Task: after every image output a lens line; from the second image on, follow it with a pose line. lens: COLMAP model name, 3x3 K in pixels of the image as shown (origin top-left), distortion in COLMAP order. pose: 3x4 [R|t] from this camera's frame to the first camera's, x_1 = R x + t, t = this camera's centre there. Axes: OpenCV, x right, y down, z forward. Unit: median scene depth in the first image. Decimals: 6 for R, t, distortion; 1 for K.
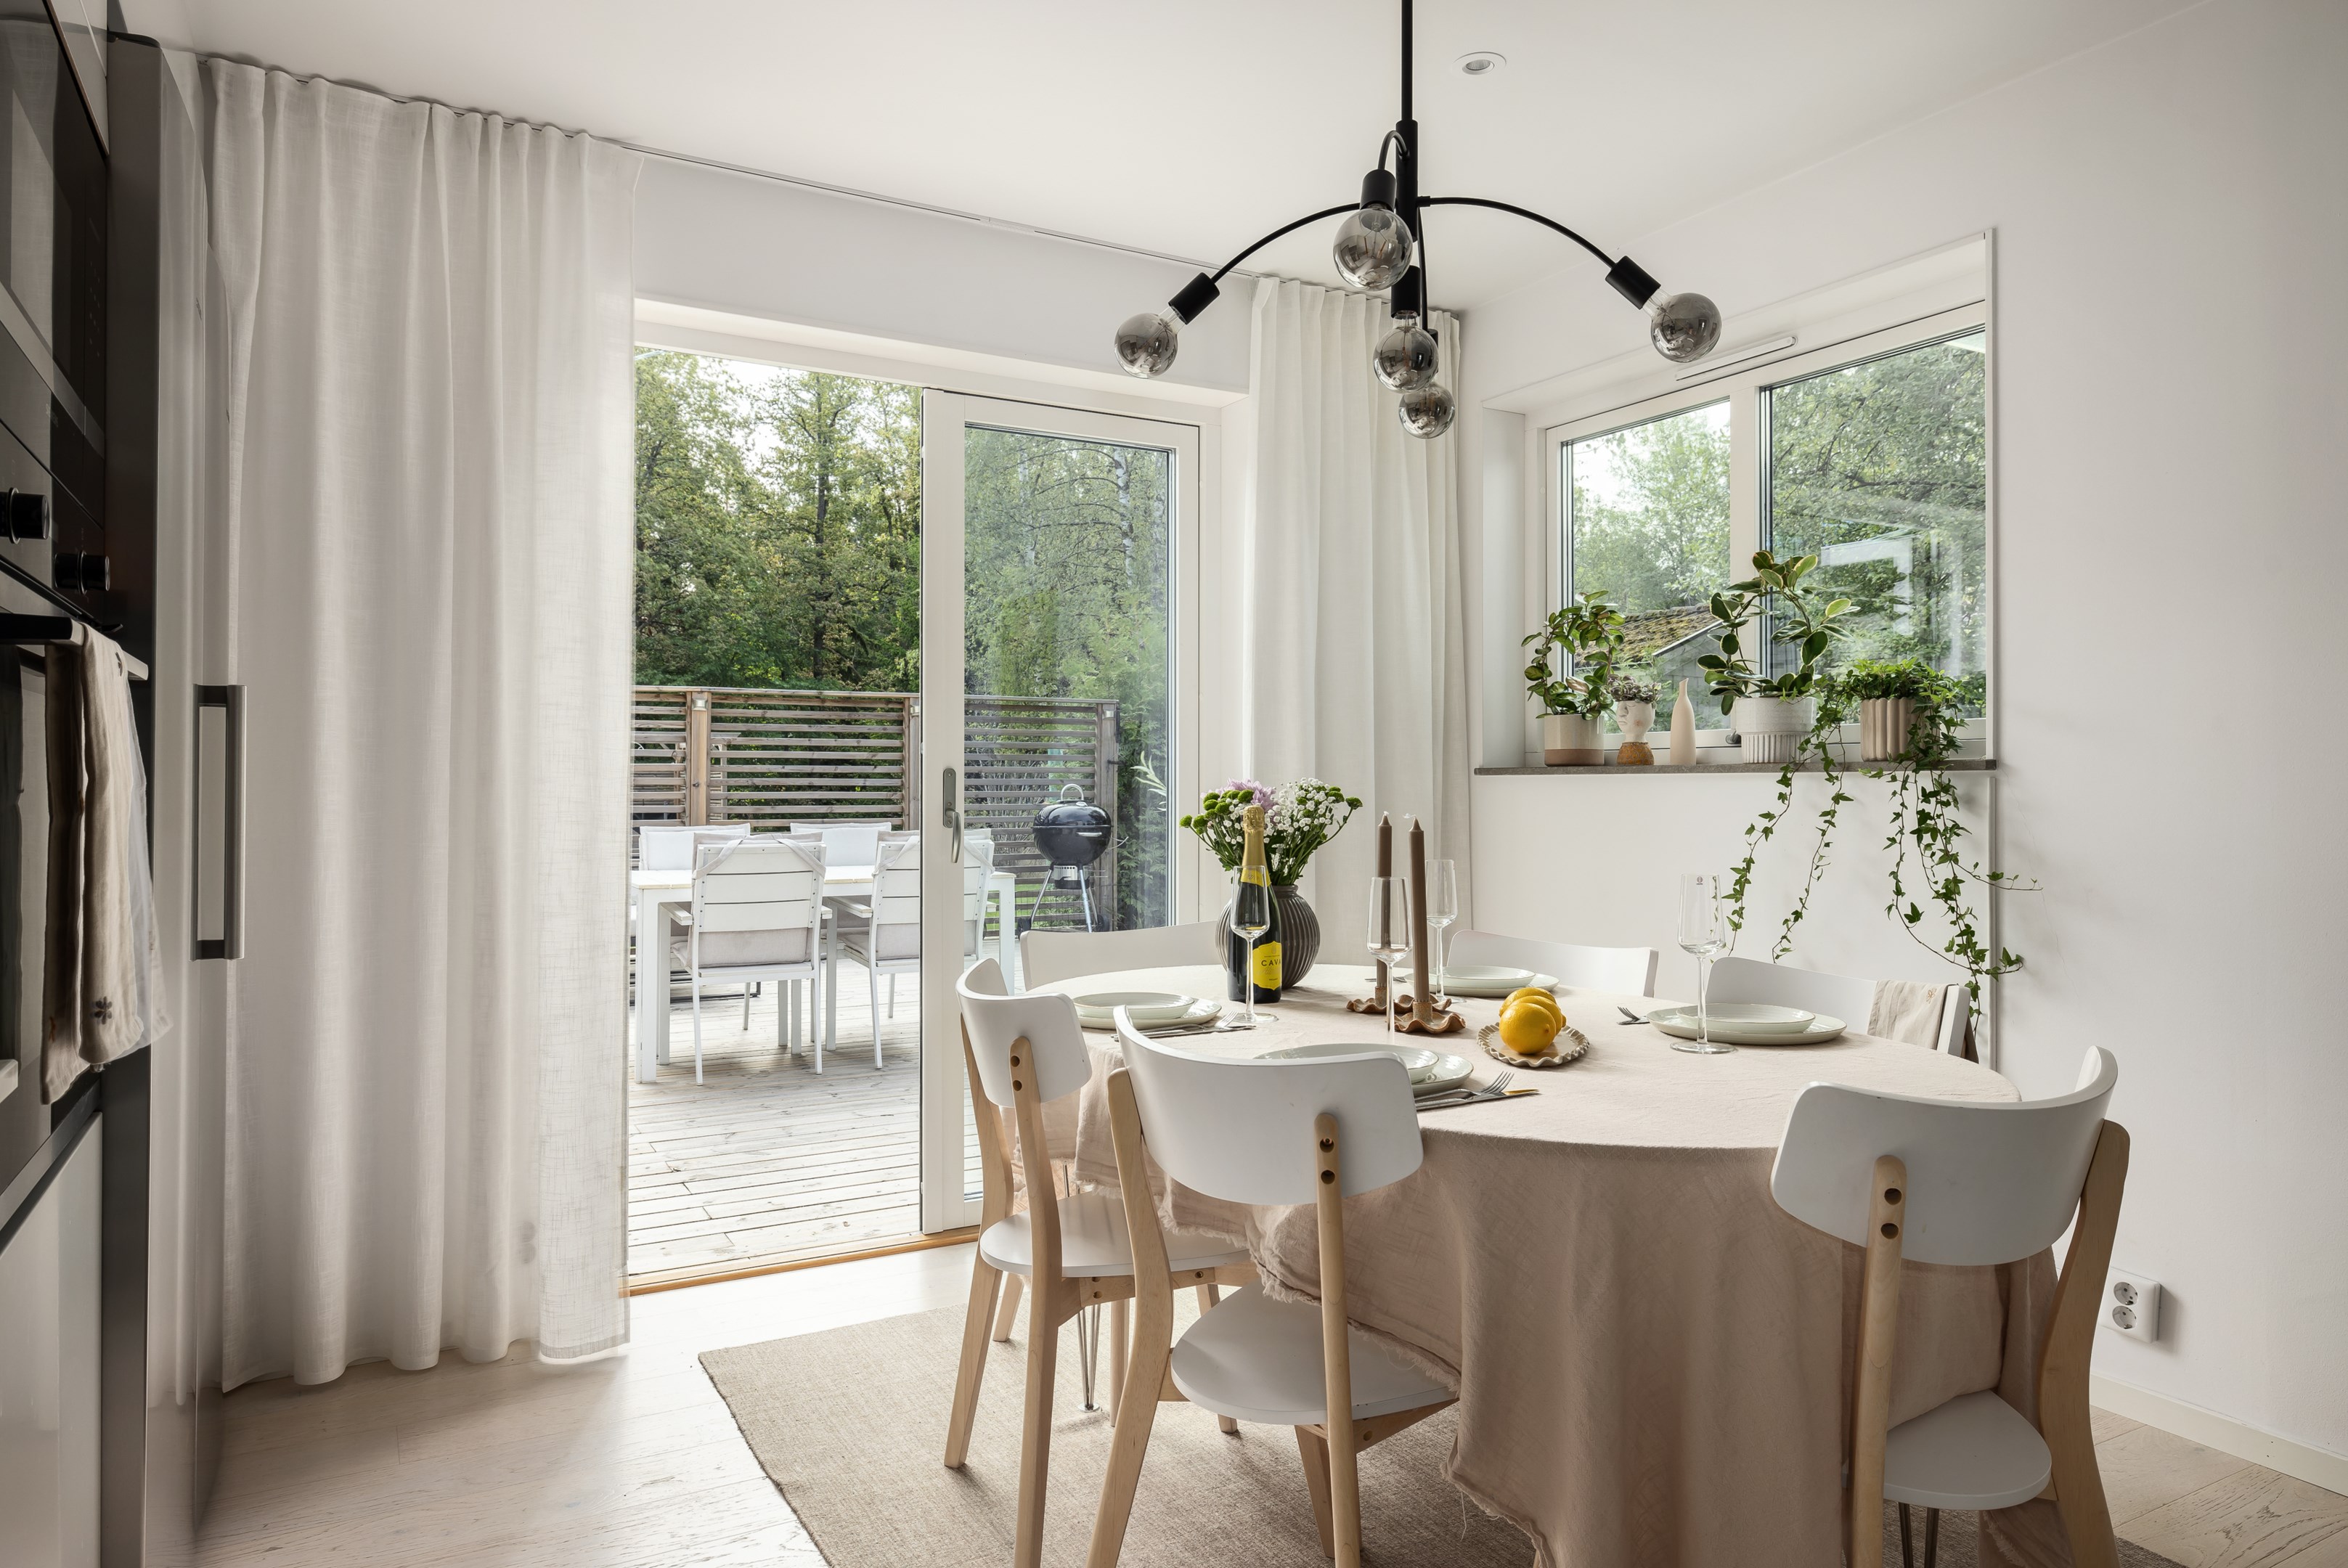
lens RADIAL K [[1468.1, 0, 1174.0], [0, 1468.1, 784.0], [0, 0, 1]] dist [-0.000457, 0.002157]
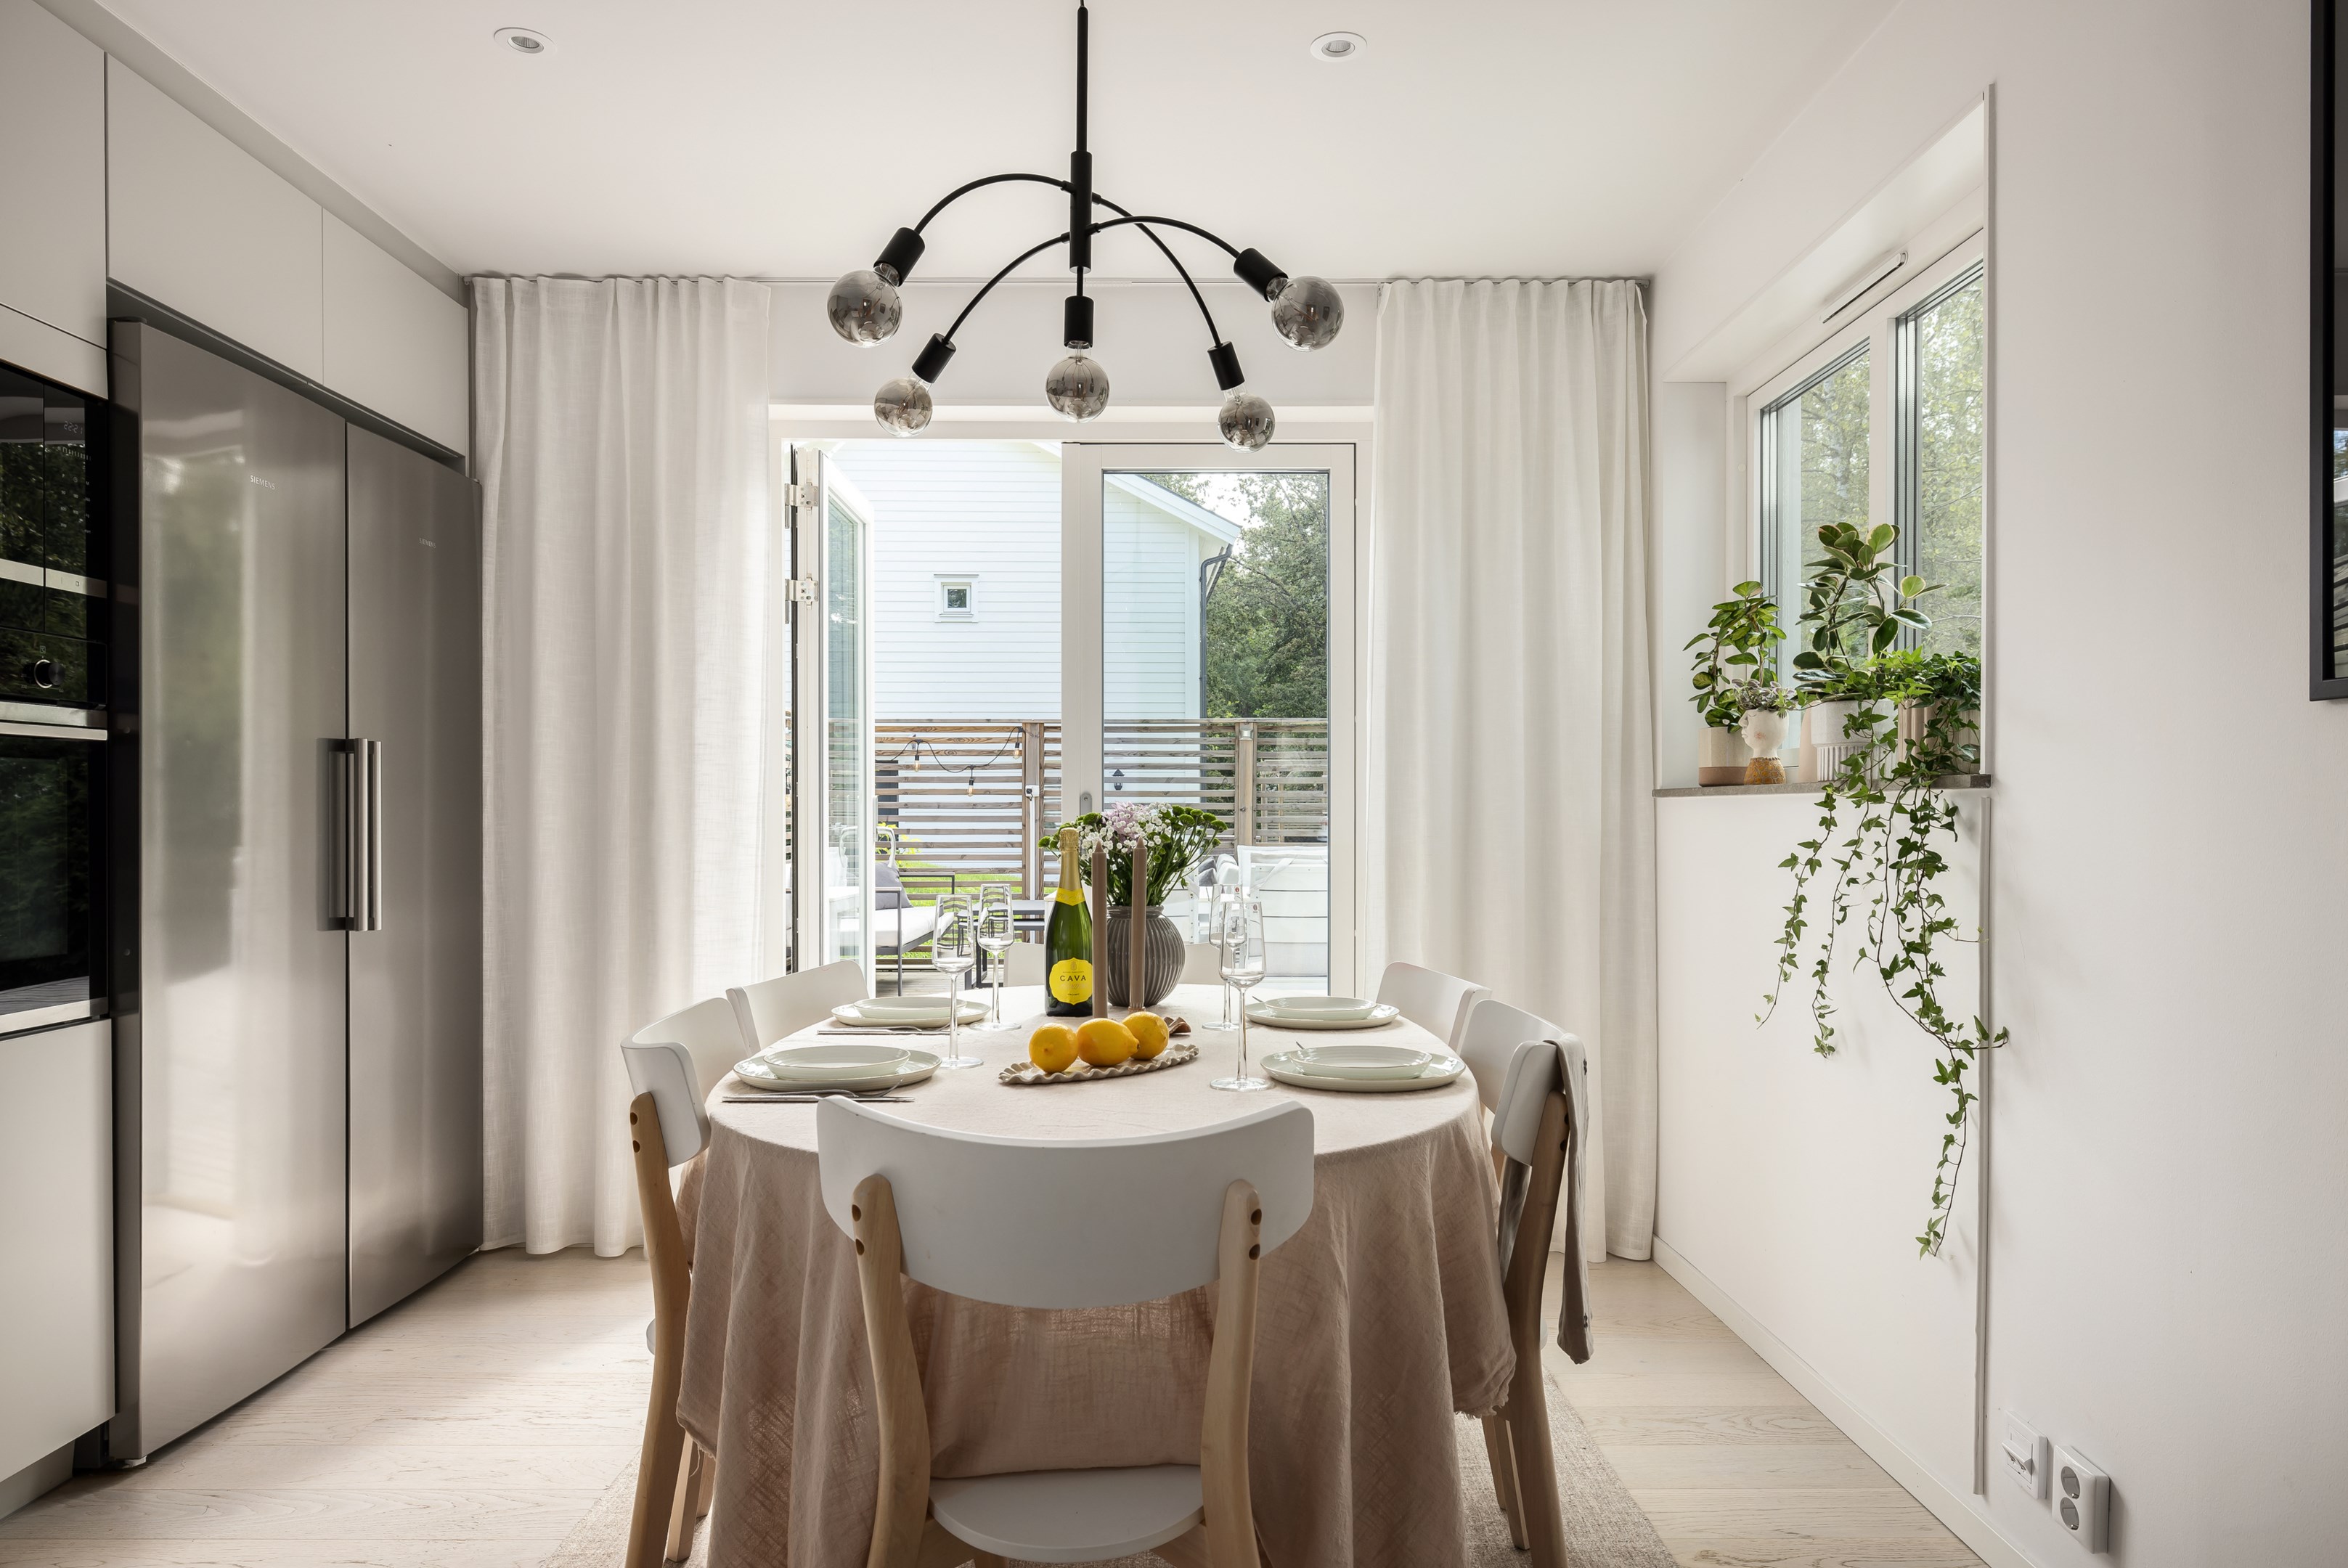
lens RADIAL K [[1481.2, 0, 1175.0], [0, 1481.2, 826.1], [0, 0, 1]] dist [0.000865, 0.001300]
pose [[0.870594, 0.005552, -0.491970, 0.553770], [0.000167, 0.999933, 0.011581, 0.001516], [0.492001, -0.010164, 0.870535, 0.104963]]
